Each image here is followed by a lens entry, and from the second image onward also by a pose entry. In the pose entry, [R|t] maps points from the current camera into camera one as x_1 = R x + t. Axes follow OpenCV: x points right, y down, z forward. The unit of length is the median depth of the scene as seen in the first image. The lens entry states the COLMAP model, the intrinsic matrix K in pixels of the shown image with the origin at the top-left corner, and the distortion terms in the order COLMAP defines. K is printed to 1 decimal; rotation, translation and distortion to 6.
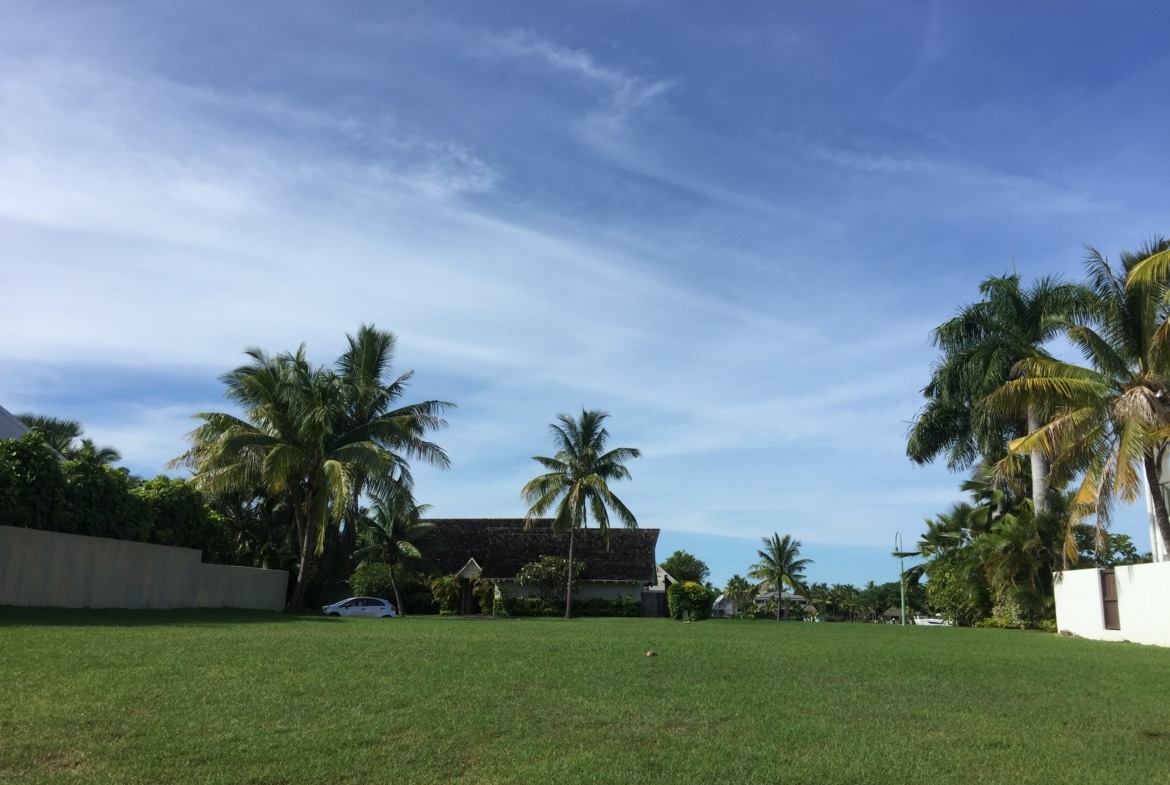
lens RADIAL K [[974.5, 0, 581.4], [0, 974.5, 374.8], [0, 0, 1]] dist [0.060431, -0.081909]
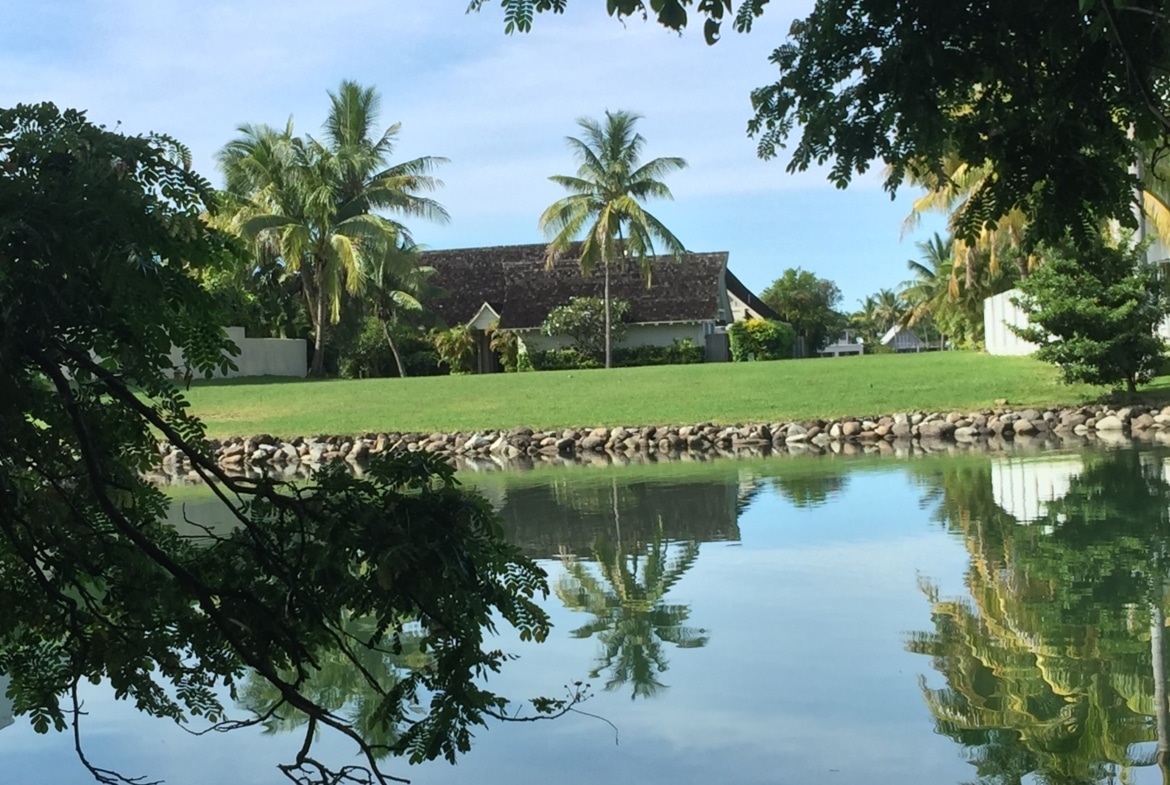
lens RADIAL K [[2108.8, 0, 585.0], [0, 2108.8, 392.5], [0, 0, 1]] dist [0.228415, 0.027619]
pose [[0.995601, -0.059835, -0.072095, 0.092035], [0.075643, 0.967398, 0.241700, -0.158429], [0.055282, -0.246090, 0.967669, -0.697582]]
